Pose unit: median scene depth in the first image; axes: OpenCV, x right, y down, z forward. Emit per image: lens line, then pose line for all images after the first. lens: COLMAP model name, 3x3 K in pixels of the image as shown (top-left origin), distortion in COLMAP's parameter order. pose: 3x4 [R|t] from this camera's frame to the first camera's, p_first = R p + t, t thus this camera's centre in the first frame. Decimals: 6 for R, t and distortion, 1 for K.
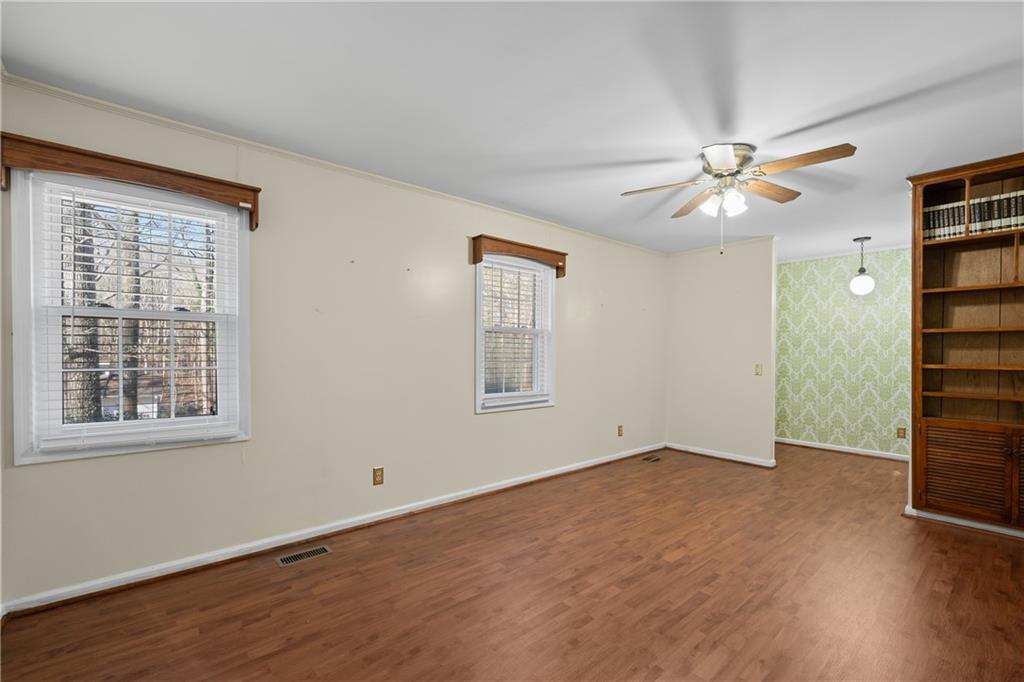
lens RADIAL K [[455.0, 0, 514.0], [0, 455.0, 352.0], [0, 0, 1]] dist [0.001147, 0.001427]
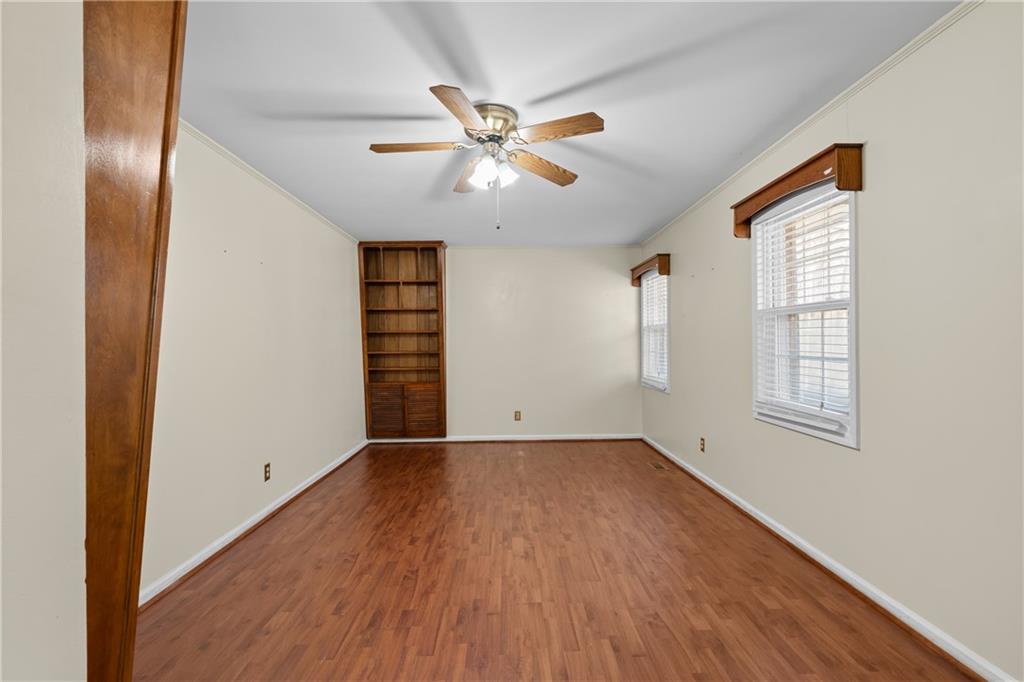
lens RADIAL K [[455.0, 0, 511.9], [0, 455.0, 342.7], [0, 0, 1]] dist [0.001147, 0.001427]
pose [[-0.652352, -0.001270, -0.757915, 1.057687], [0.007477, 0.999939, -0.008111, 0.003087], [0.757879, -0.010958, -0.652303, 1.545012]]
